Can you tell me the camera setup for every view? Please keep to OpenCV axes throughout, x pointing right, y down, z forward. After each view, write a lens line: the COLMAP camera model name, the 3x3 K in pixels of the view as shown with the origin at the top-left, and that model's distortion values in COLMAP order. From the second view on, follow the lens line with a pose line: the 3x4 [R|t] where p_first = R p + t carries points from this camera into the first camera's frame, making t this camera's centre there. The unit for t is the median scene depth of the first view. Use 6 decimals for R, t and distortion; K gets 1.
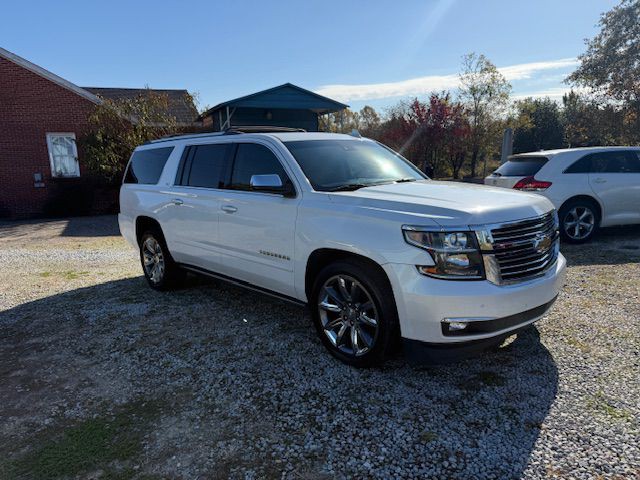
lens RADIAL K [[449.8, 0, 317.7], [0, 449.8, 239.0], [0, 0, 1]] dist [0.051199, -0.062219]
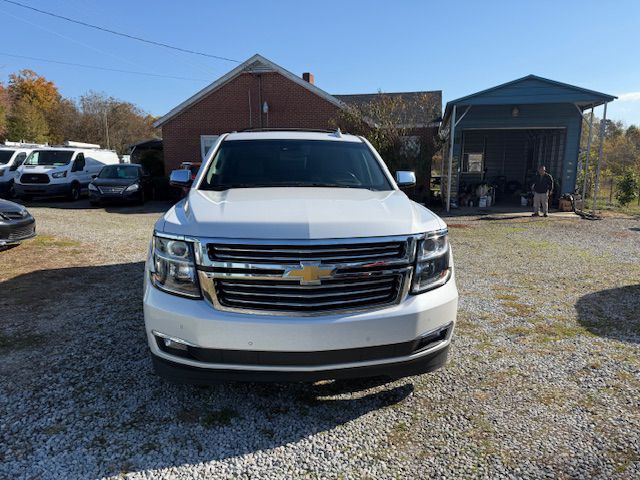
lens RADIAL K [[449.8, 0, 320.0], [0, 449.8, 238.1], [0, 0, 1]] dist [0.051199, -0.062219]
pose [[0.787673, 0.132532, -0.601670, 0.624015], [-0.134419, 0.990030, 0.042104, -0.055537], [0.601251, 0.047711, 0.797635, 0.261147]]
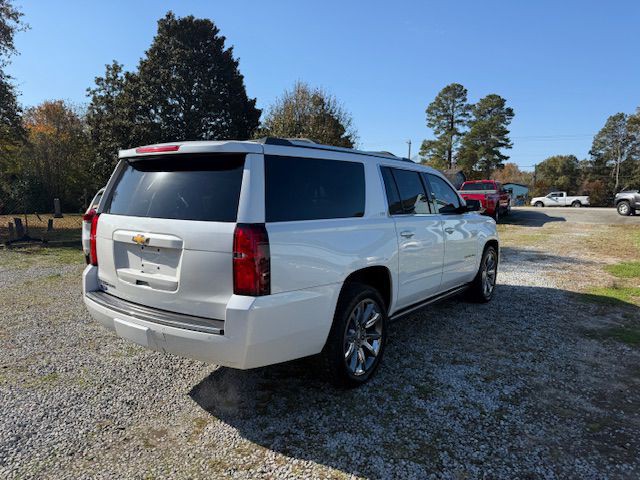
lens RADIAL K [[449.8, 0, 319.4], [0, 449.8, 243.5], [0, 0, 1]] dist [0.051199, -0.062219]
pose [[-0.178214, -0.079089, 0.980808, -1.109263], [0.158194, 0.981496, 0.107889, -0.183126], [-0.971192, 0.174386, -0.162404, 1.325075]]
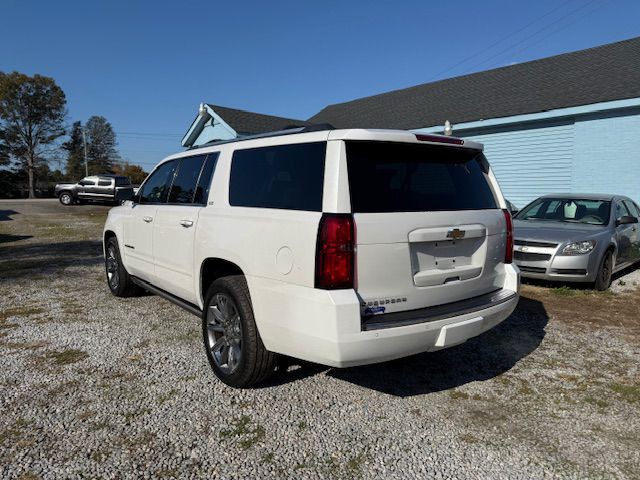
lens RADIAL K [[449.8, 0, 315.9], [0, 449.8, 237.6], [0, 0, 1]] dist [0.051199, -0.062219]
pose [[-0.992982, 0.011750, 0.117684, -0.351722], [0.042518, 0.963994, 0.262504, -0.317493], [-0.110362, 0.265666, -0.957728, 2.043677]]
